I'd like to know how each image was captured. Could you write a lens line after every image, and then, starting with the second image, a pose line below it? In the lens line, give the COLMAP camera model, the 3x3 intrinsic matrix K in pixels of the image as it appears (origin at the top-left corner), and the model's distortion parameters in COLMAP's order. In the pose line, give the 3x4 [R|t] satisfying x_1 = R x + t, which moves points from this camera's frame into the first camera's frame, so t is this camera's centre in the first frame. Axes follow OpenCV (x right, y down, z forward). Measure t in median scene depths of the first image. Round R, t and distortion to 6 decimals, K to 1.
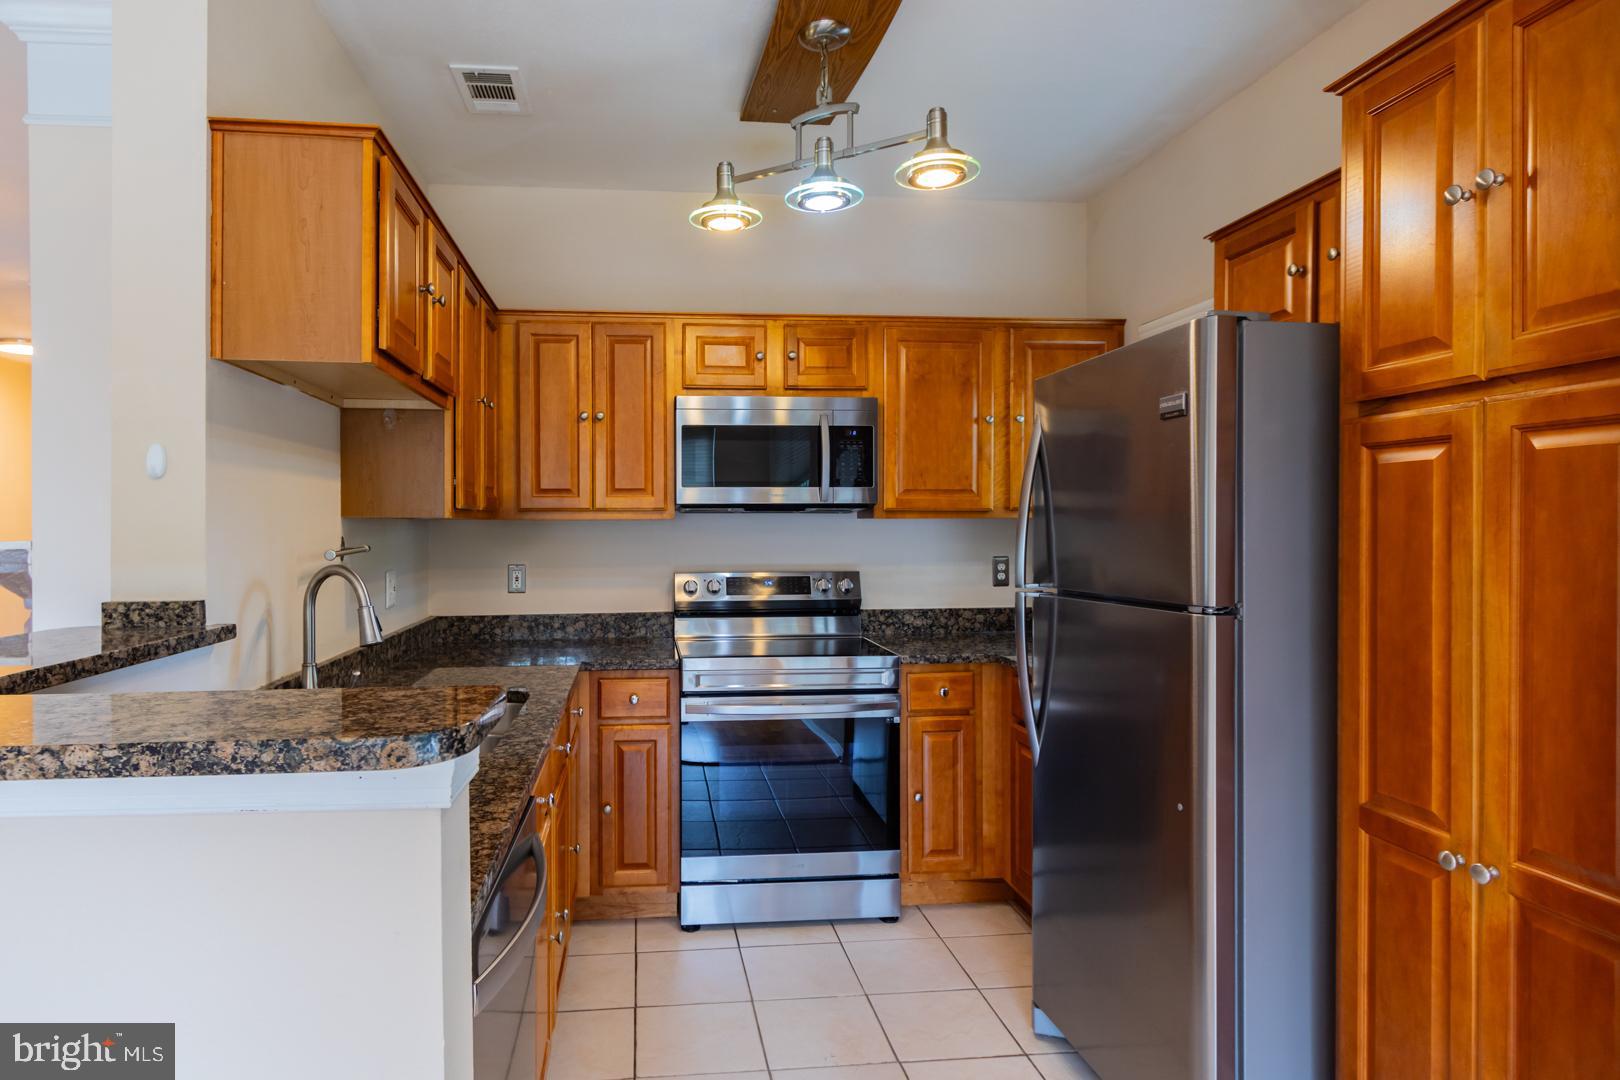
lens RADIAL K [[938.7, 0, 735.3], [0, 938.7, 527.7], [0, 0, 1]] dist [0.005912, 0.000109]
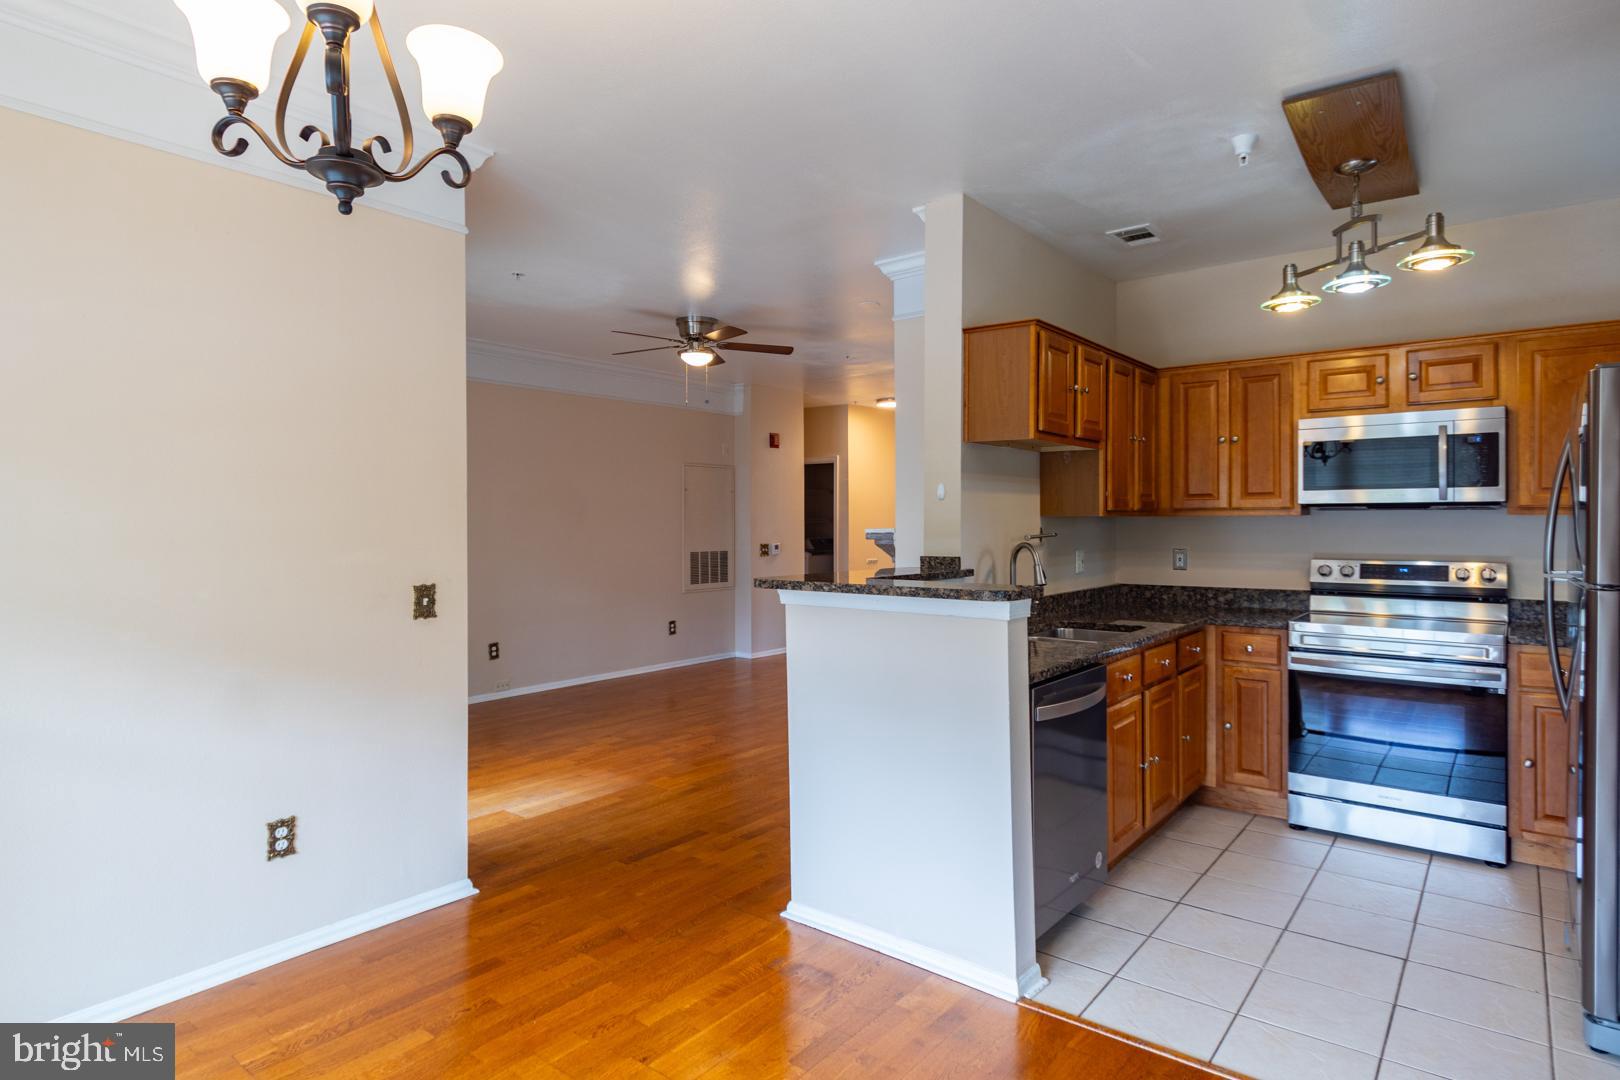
lens RADIAL K [[770.4, 0, 823.1], [0, 770.4, 533.7], [0, 0, 1]] dist [0.000476, -0.000065]
pose [[0.742181, 0.012615, -0.670081, 0.172793], [-0.001253, 0.999847, 0.017435, -0.002183], [0.670199, -0.012100, 0.742083, -0.231584]]
